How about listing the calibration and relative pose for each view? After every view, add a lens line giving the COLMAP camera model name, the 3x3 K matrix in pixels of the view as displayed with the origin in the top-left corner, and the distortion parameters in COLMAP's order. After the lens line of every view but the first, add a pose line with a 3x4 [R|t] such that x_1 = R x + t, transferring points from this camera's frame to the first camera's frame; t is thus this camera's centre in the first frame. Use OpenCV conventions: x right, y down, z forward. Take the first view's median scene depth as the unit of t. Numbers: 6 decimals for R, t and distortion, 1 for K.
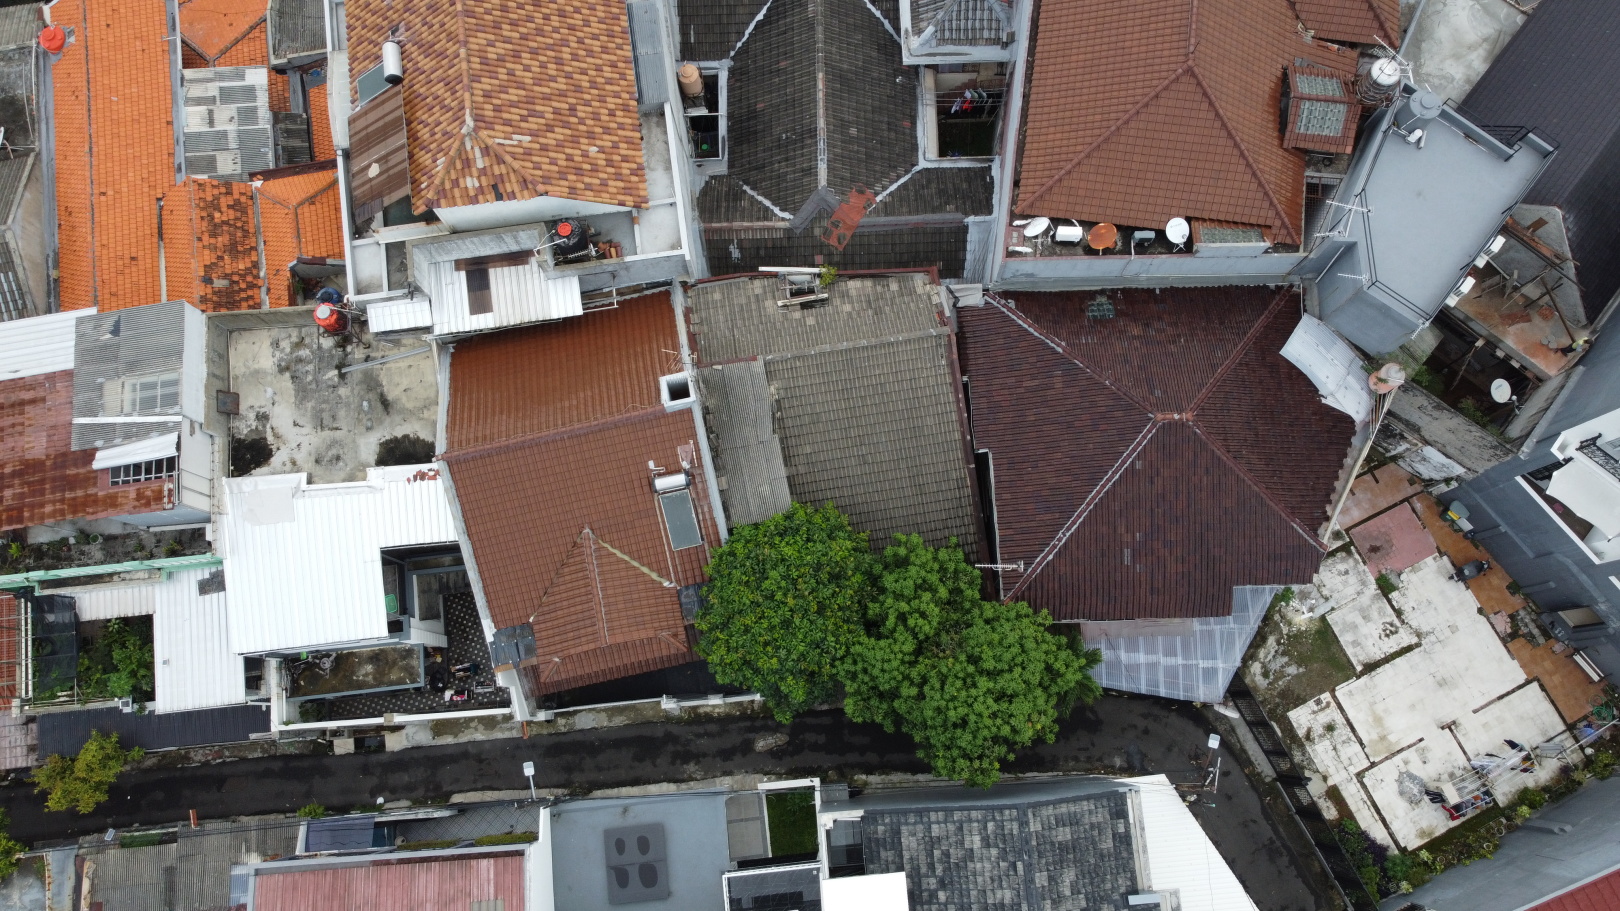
lens RADIAL K [[1226.7, 0, 809.8], [0, 1226.7, 452.6], [0, 0, 1]] dist [-0.002204, -0.002182]
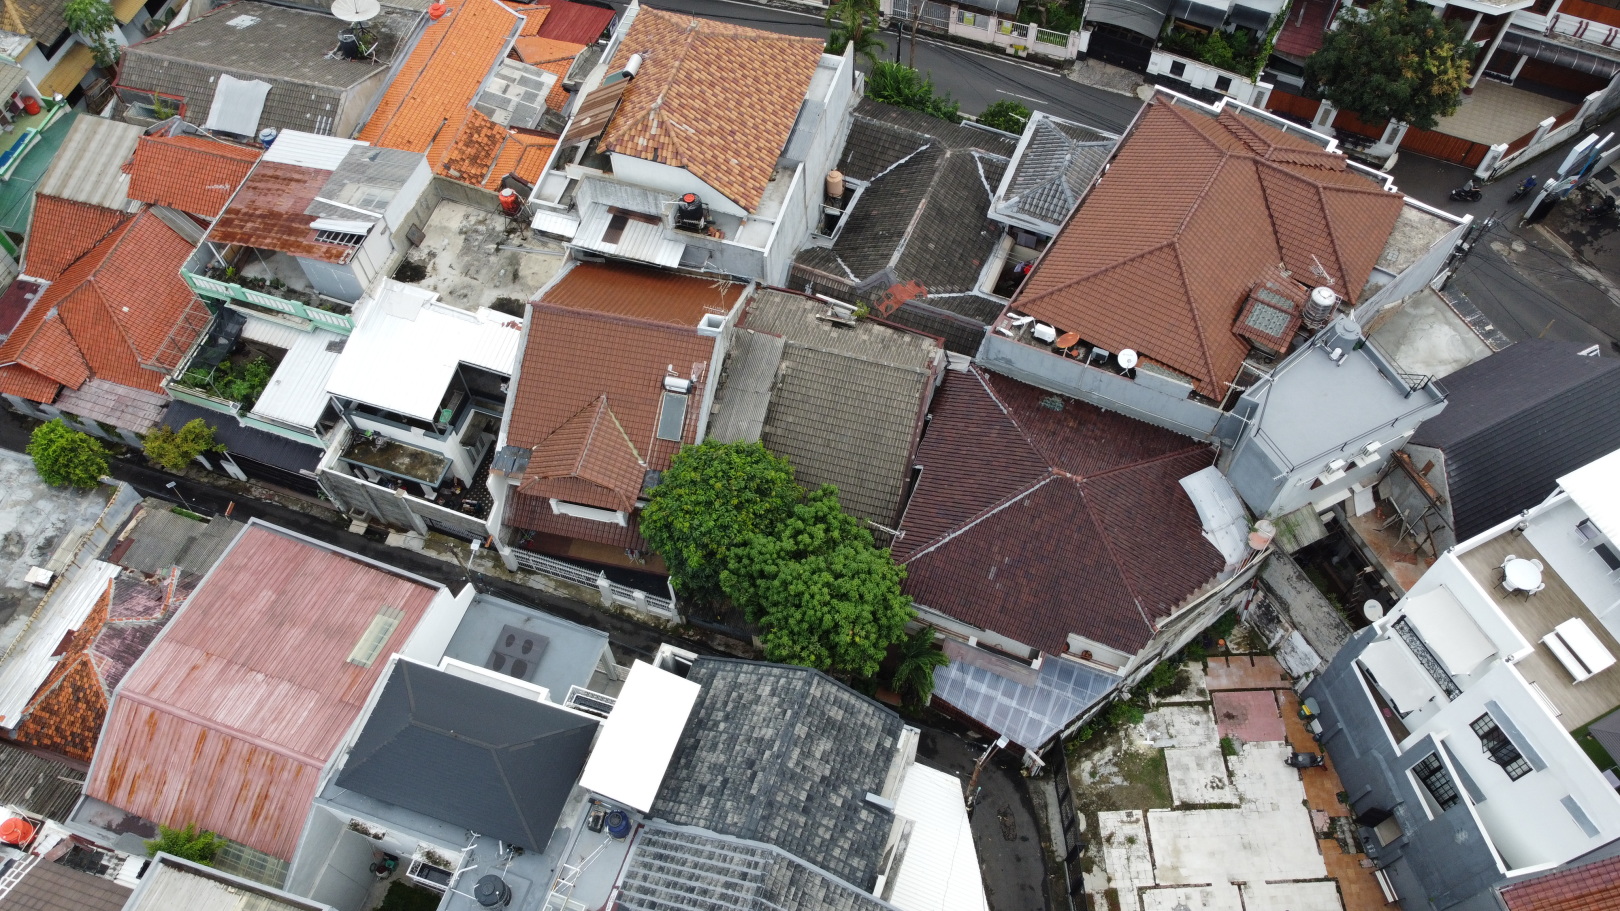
lens RADIAL K [[1226.7, 0, 809.8], [0, 1226.7, 452.6], [0, 0, 1]] dist [-0.002204, -0.002182]
pose [[0.910834, 0.359136, -0.203475, 0.278424], [-0.404992, 0.872797, -0.272409, 0.353673], [0.079761, 0.330525, 0.940421, -0.158178]]
